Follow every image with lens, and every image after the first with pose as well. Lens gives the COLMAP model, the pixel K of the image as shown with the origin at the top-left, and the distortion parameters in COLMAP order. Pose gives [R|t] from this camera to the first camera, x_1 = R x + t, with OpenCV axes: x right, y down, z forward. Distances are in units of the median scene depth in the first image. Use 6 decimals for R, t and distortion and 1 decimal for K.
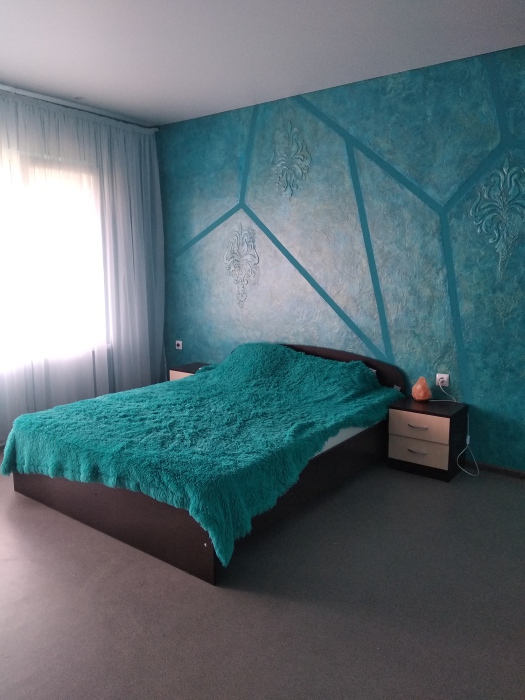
lens RADIAL K [[548.2, 0, 264.1], [0, 548.2, 348.6], [0, 0, 1]] dist [0.066718, -0.087219]
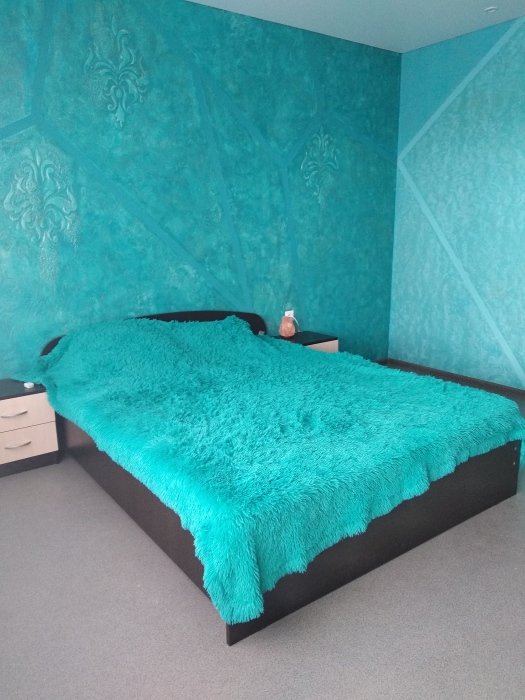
lens RADIAL K [[548.2, 0, 261.4], [0, 548.2, 348.0], [0, 0, 1]] dist [0.066718, -0.087219]
pose [[0.282872, -0.206544, 0.936655, -0.786257], [0.170135, 0.971859, 0.162926, -0.075987], [-0.943948, 0.113270, 0.310052, 0.723134]]
